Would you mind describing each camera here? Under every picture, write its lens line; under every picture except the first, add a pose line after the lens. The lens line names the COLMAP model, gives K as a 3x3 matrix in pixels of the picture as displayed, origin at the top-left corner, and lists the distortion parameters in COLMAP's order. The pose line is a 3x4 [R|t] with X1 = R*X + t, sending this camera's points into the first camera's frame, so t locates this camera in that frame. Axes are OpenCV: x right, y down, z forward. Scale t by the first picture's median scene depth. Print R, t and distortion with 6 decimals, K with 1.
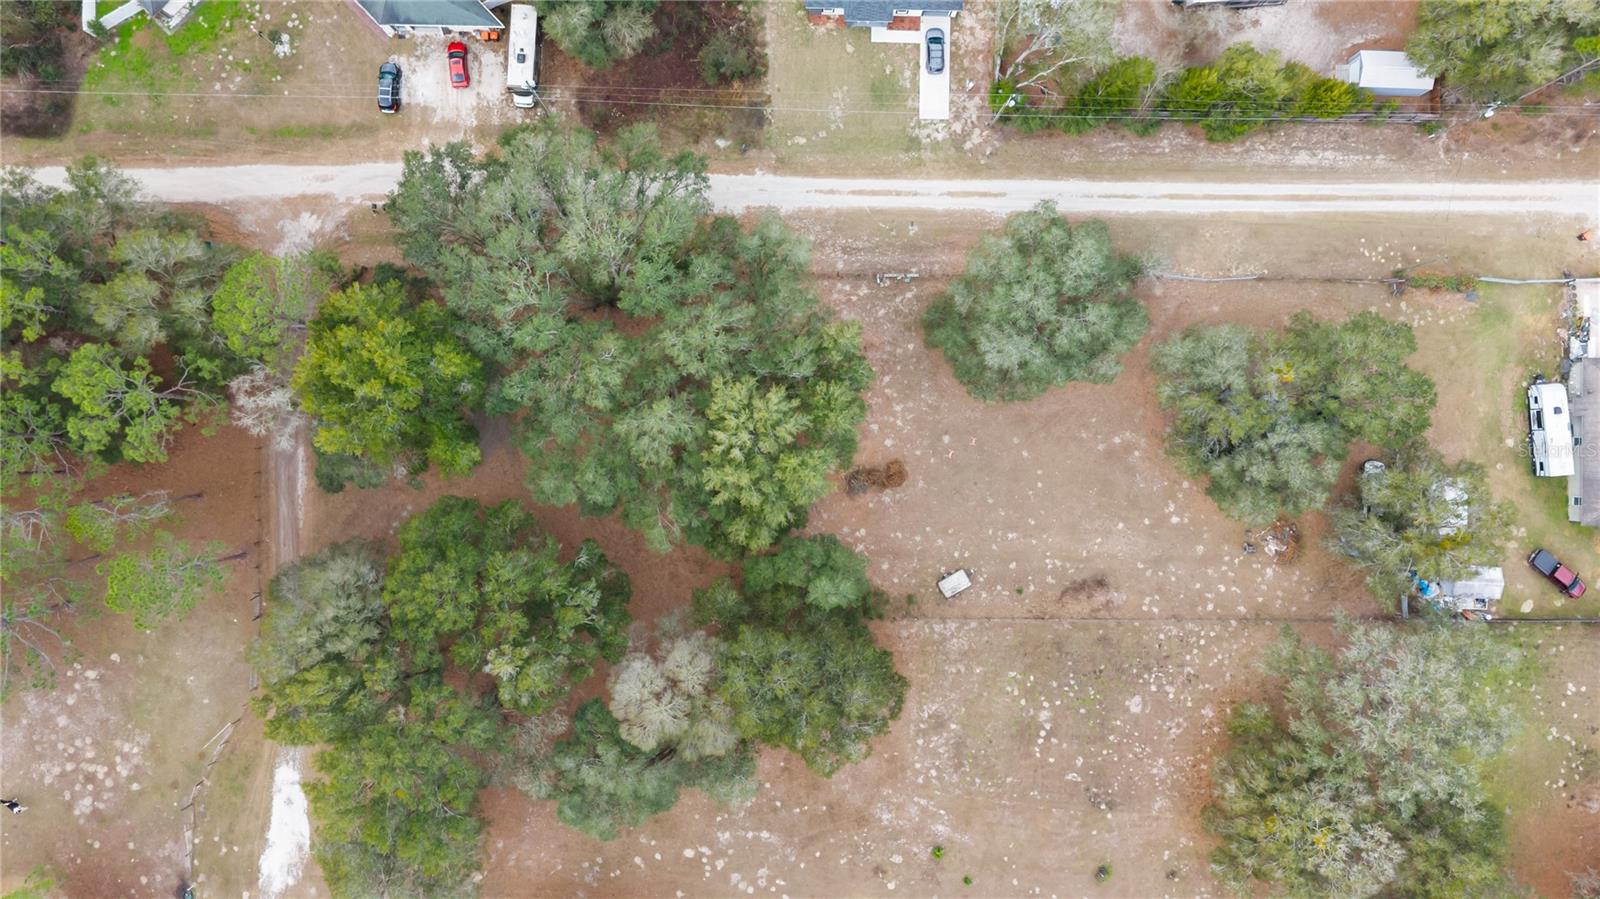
lens RADIAL K [[1070.0, 0, 810.6], [0, 1070.0, 442.2], [0, 0, 1]] dist [0.025157, -0.028765]
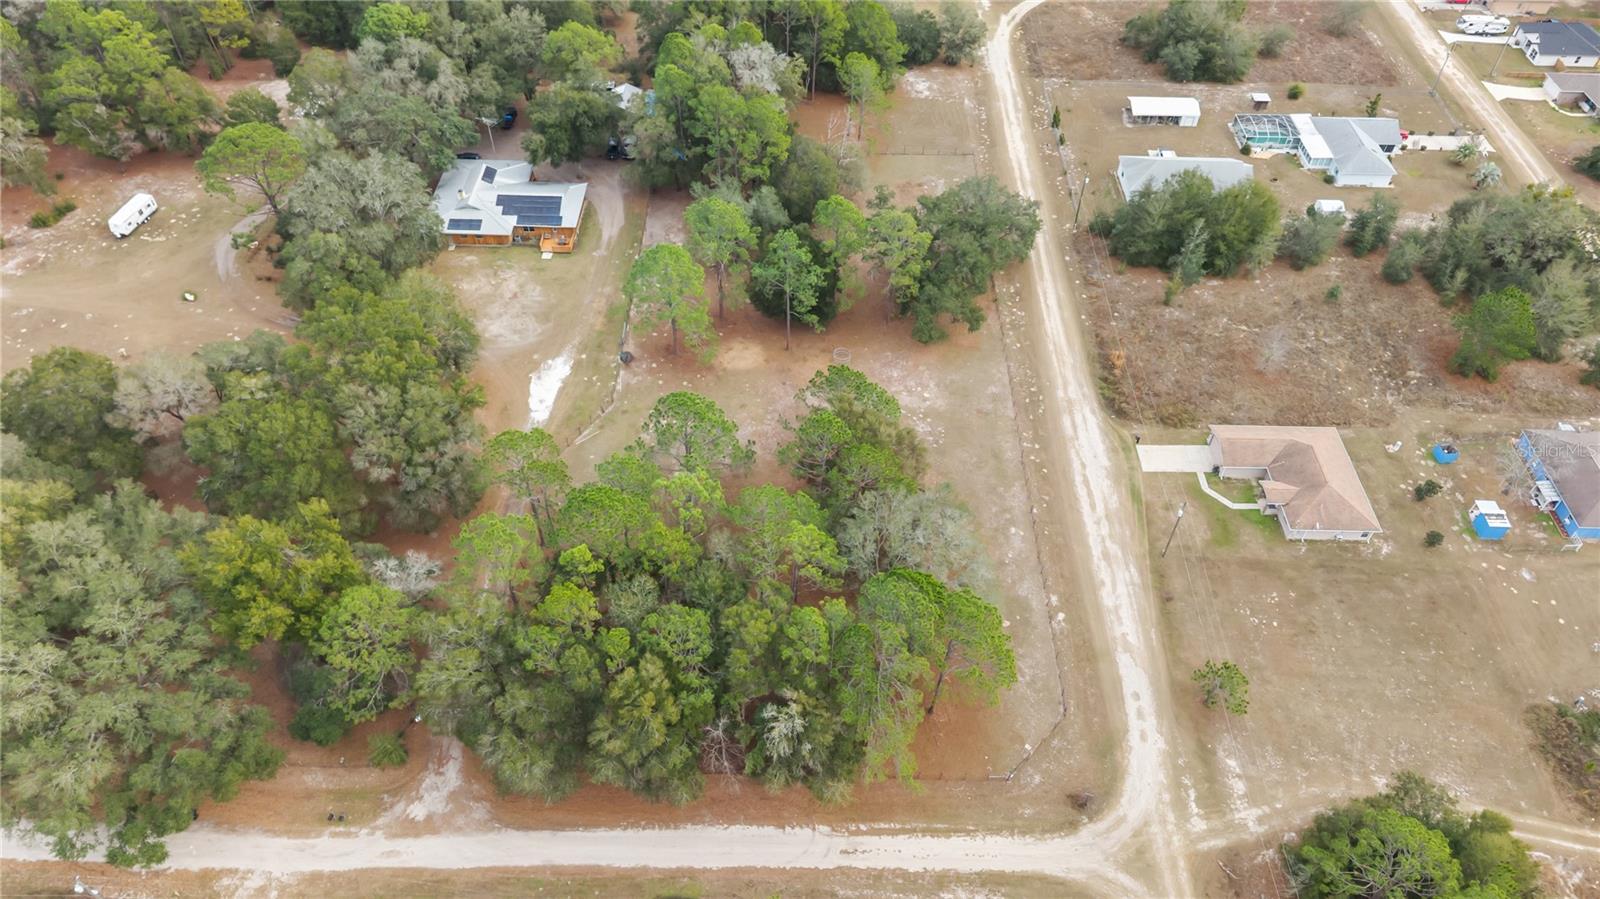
lens RADIAL K [[1070.0, 0, 804.5], [0, 1070.0, 446.2], [0, 0, 1]] dist [0.025157, -0.028765]
pose [[-0.999302, -0.029793, -0.022556, -0.787871], [0.006346, -0.730153, 0.683254, -0.632344], [-0.036825, 0.682634, 0.729832, 0.035578]]
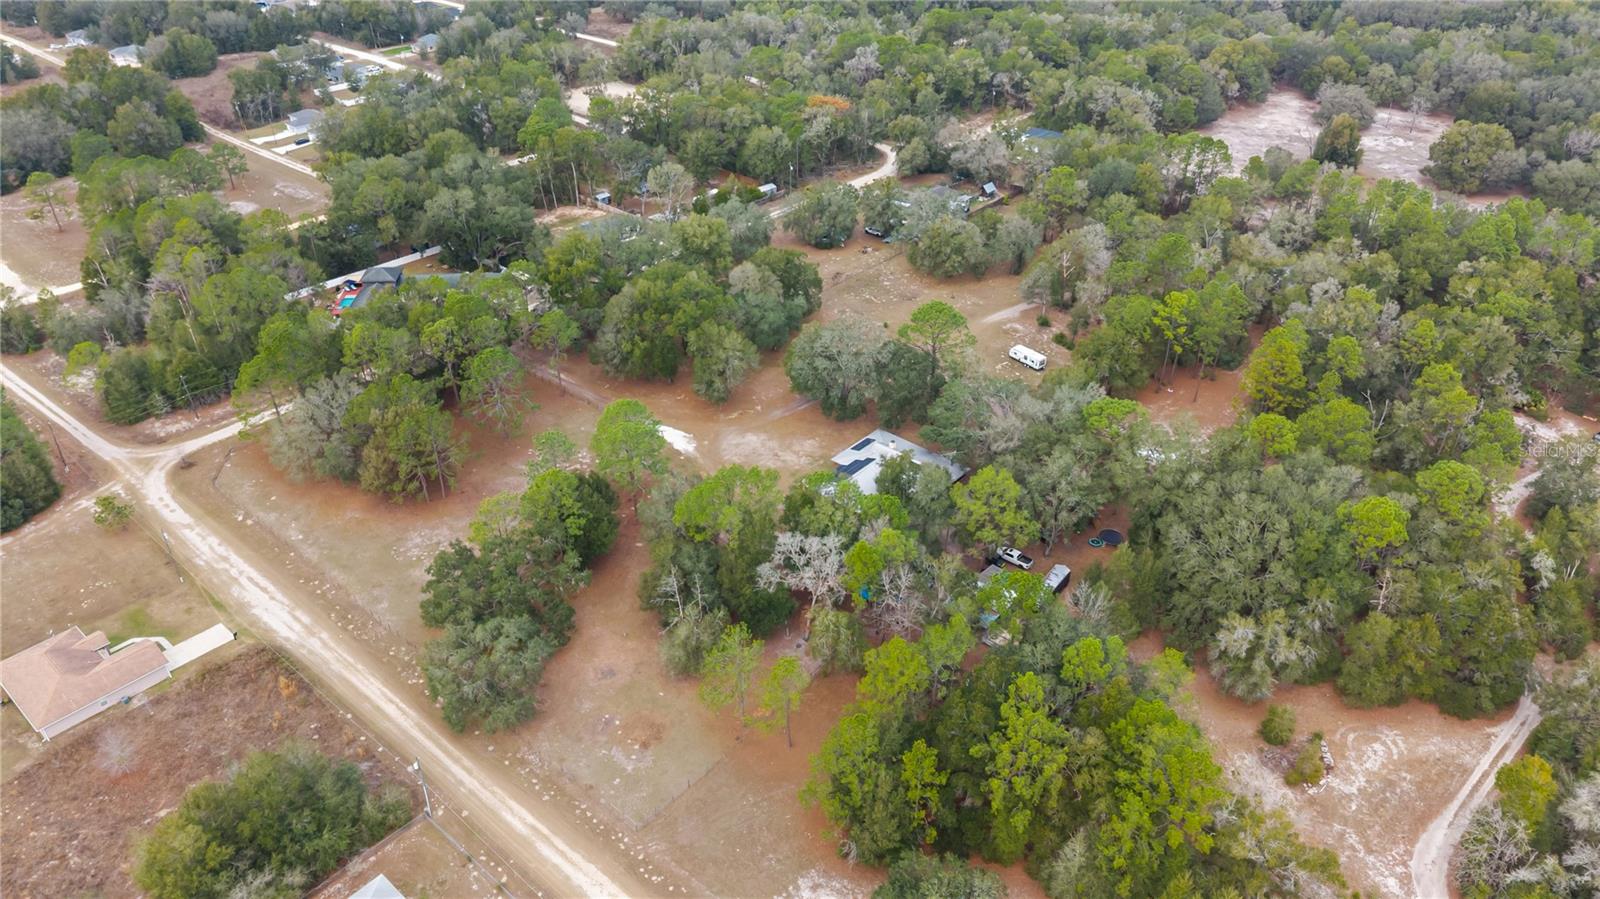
lens RADIAL K [[1070.0, 0, 816.6], [0, 1070.0, 454.7], [0, 0, 1]] dist [0.025157, -0.028765]
pose [[0.638080, -0.427576, 0.640338, -1.555162], [0.769944, 0.361072, -0.526129, 1.570101], [-0.006248, 0.828737, 0.559603, -0.043591]]
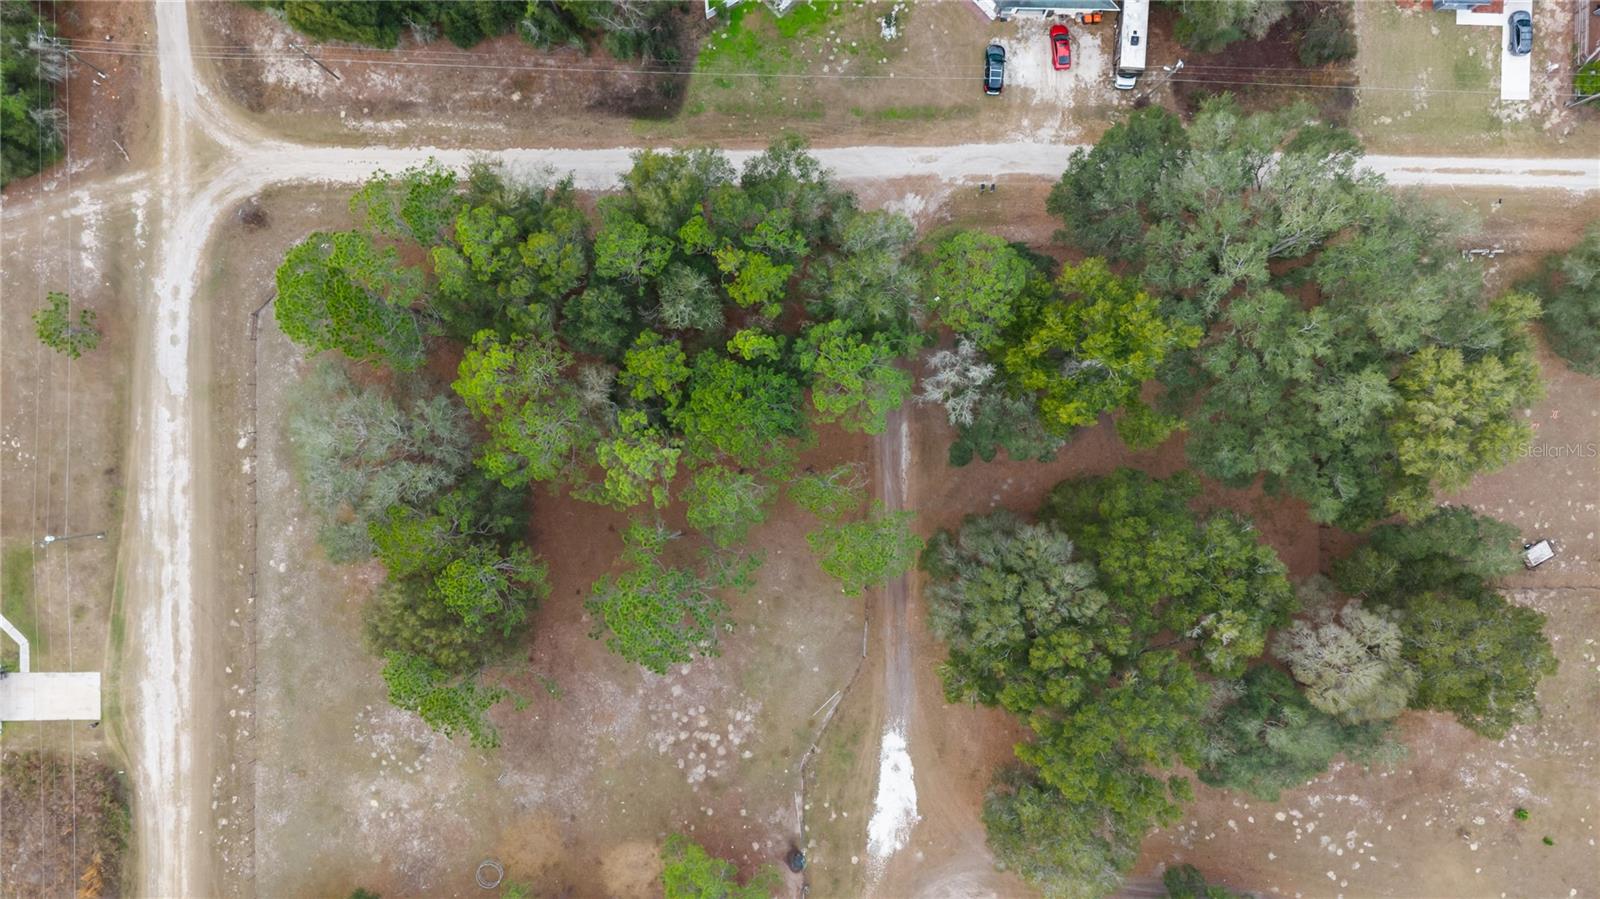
lens RADIAL K [[1070.0, 0, 841.4], [0, 1070.0, 441.0], [0, 0, 1]] dist [0.025157, -0.028765]
pose [[0.999913, -0.003792, 0.012613, -0.548420], [0.003689, 0.999960, 0.008197, 0.013634], [-0.012643, -0.008150, 0.999887, -0.020033]]
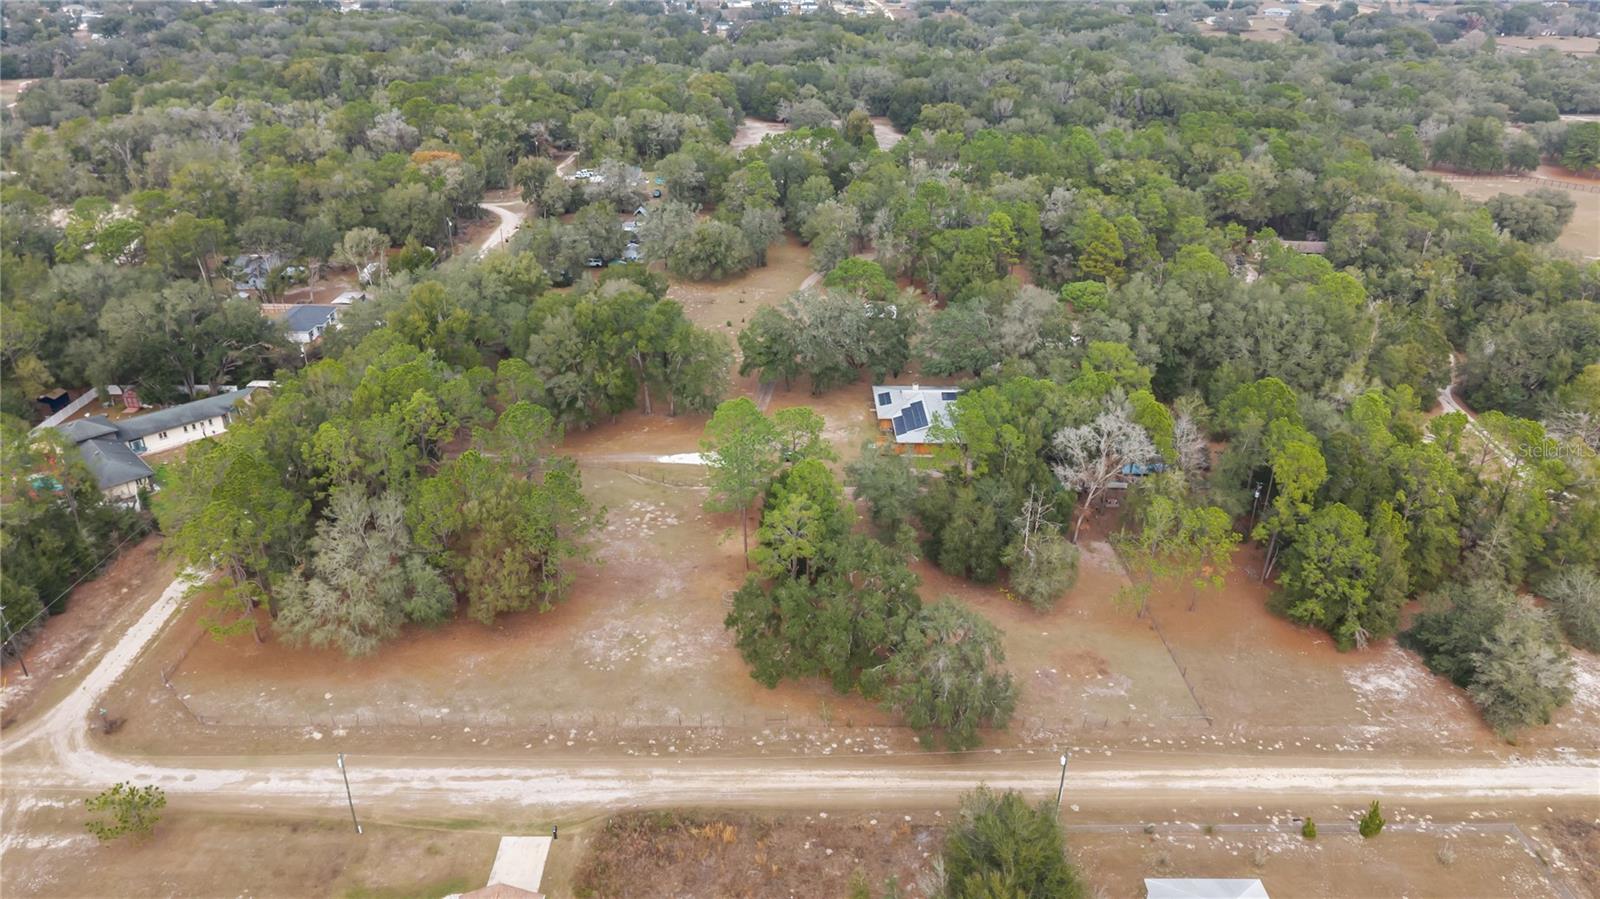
lens RADIAL K [[1070.0, 0, 815.8], [0, 1070.0, 446.7], [0, 0, 1]] dist [0.025157, -0.028765]
pose [[-0.031013, -0.455279, 0.889809, -1.934776], [0.999331, 0.003142, 0.036437, 0.479784], [-0.019385, 0.890343, 0.454877, 0.233324]]
